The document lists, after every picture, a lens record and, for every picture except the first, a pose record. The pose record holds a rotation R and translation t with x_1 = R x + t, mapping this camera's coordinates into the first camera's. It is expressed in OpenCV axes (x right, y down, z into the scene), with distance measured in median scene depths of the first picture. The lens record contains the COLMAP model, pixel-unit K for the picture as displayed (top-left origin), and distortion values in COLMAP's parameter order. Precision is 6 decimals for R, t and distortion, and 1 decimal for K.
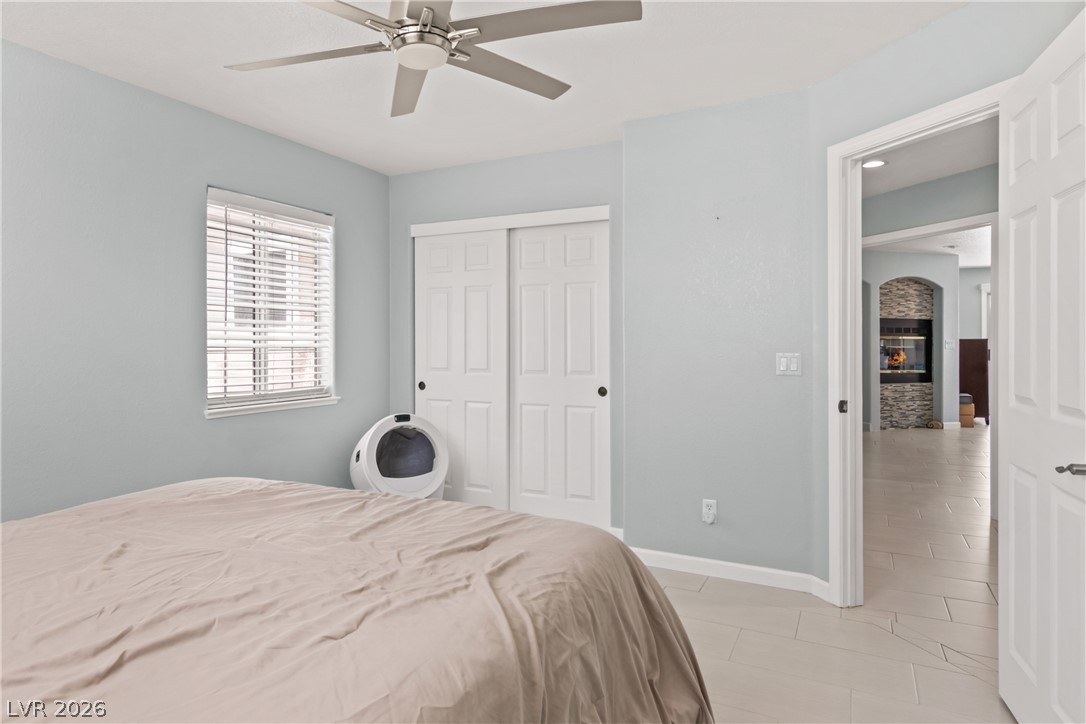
lens RADIAL K [[613.0, 0, 540.4], [0, 613.0, 344.0], [0, 0, 1]] dist [0.004405, 0.000694]
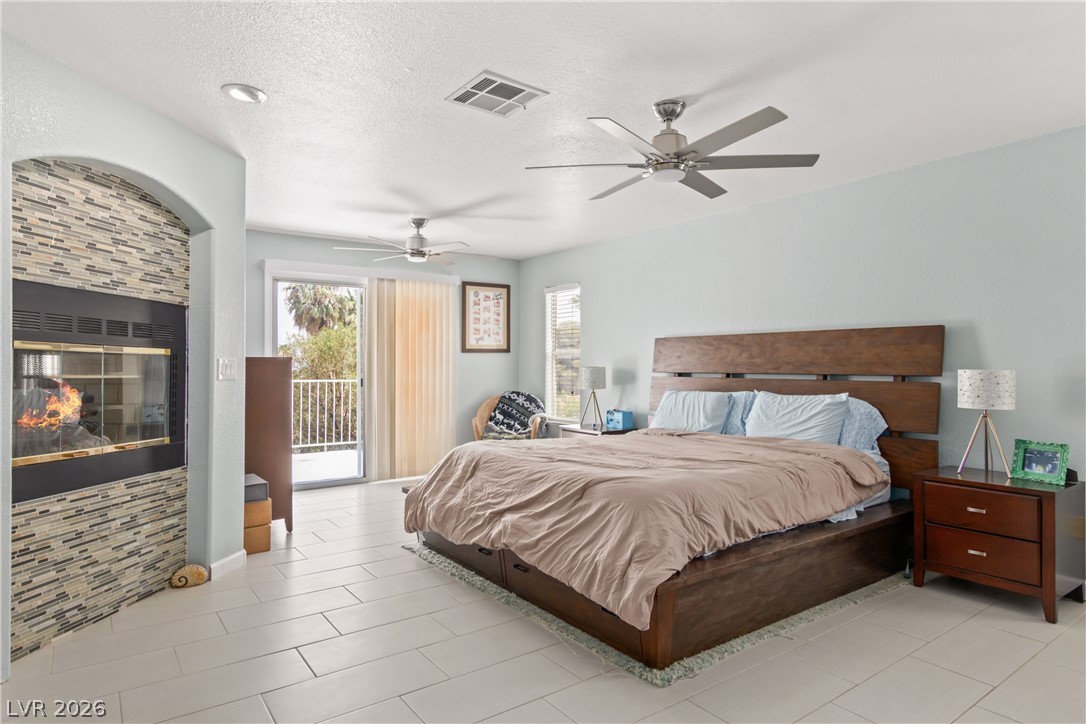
lens RADIAL K [[613.0, 0, 533.3], [0, 613.0, 364.0], [0, 0, 1]] dist [0.004405, 0.000694]
pose [[0.450204, 0.006670, 0.892901, 0.391619], [-0.005578, 0.999974, -0.004657, -0.001787], [-0.892908, -0.002884, 0.450229, 0.631542]]
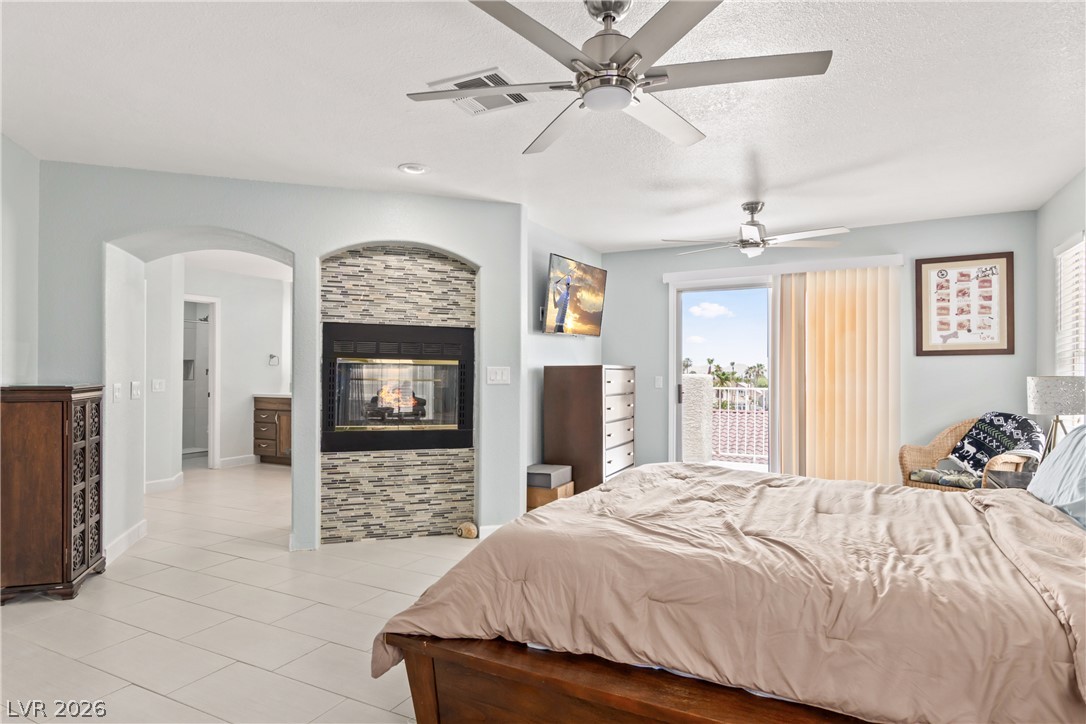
lens RADIAL K [[613.0, 0, 536.8], [0, 613.0, 369.9], [0, 0, 1]] dist [0.004405, 0.000694]
pose [[0.999972, 0.006757, -0.003222, 0.701407], [-0.006756, 0.999977, 0.000361, -0.004370], [0.003224, -0.000339, 0.999995, 0.481979]]
